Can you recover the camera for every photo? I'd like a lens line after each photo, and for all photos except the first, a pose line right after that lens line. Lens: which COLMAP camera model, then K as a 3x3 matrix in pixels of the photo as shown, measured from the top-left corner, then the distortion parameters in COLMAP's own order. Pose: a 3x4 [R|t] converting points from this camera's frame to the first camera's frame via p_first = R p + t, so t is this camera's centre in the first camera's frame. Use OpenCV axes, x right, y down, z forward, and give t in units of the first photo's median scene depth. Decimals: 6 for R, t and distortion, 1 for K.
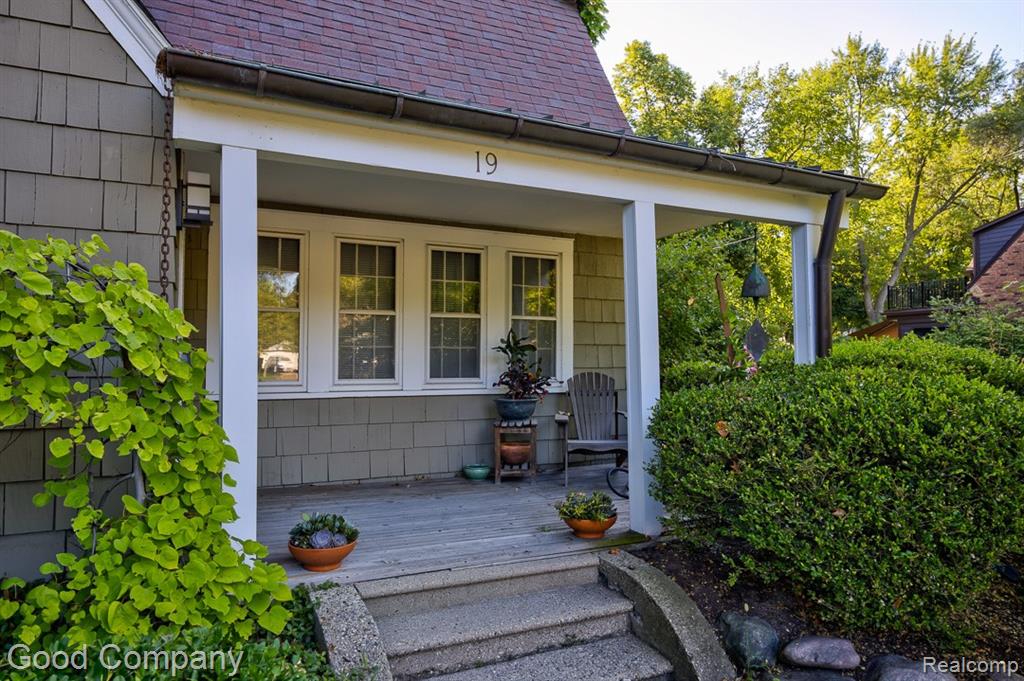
lens RADIAL K [[647.2, 0, 504.2], [0, 647.2, 336.2], [0, 0, 1]] dist [0.000392, 0.000778]
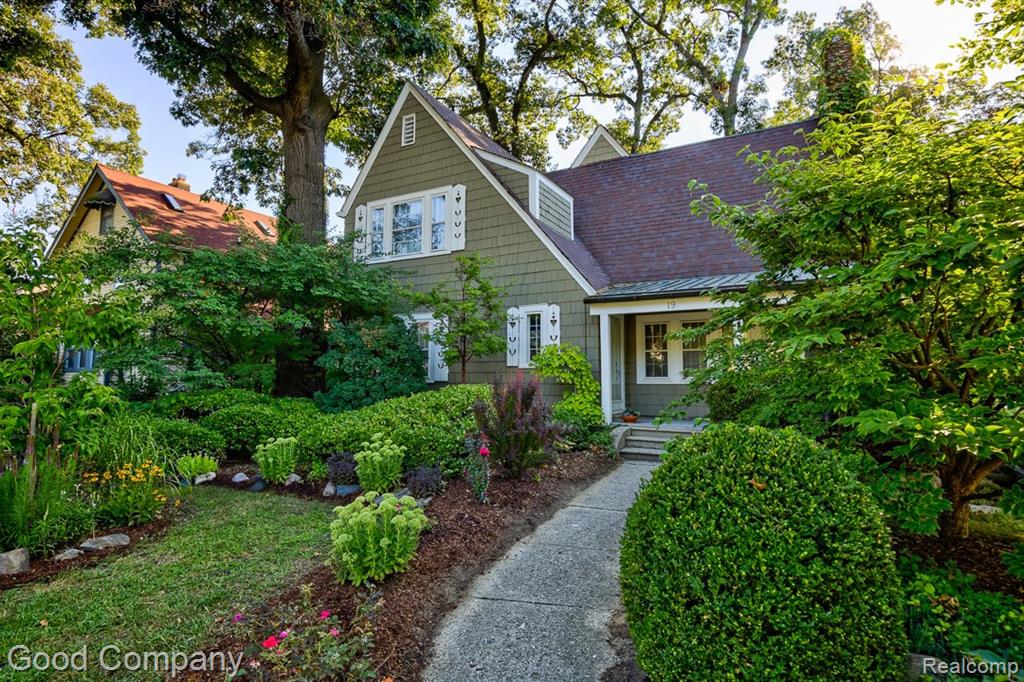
lens RADIAL K [[545.4, 0, 510.1], [0, 545.4, 330.0], [0, 0, 1]] dist [-0.010794, 0.004027]
pose [[0.565407, -0.073522, -0.821529, 2.036527], [0.025666, 0.997105, -0.071571, 0.036161], [0.824413, 0.019381, 0.565657, -1.401827]]
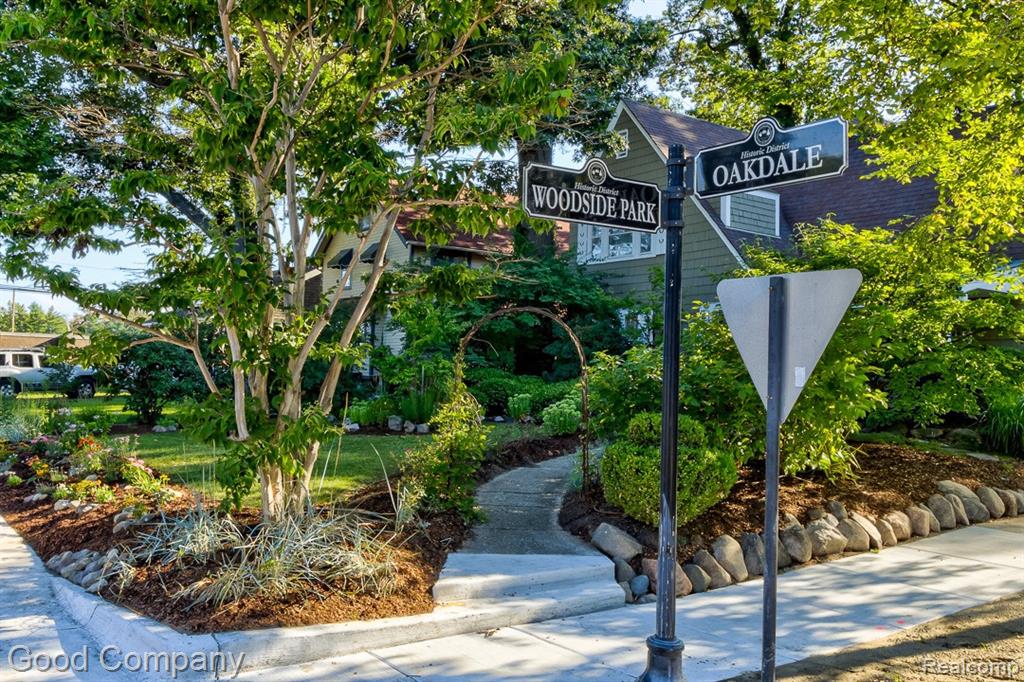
lens RADIAL K [[894.8, 0, 512.8], [0, 894.8, 345.0], [0, 0, 1]] dist [0.216908, 0.003071]
pose [[0.203829, -0.030380, -0.978535, 5.830214], [0.008577, 0.999535, -0.029245, 0.134191], [0.978969, -0.002432, 0.203995, -2.258688]]
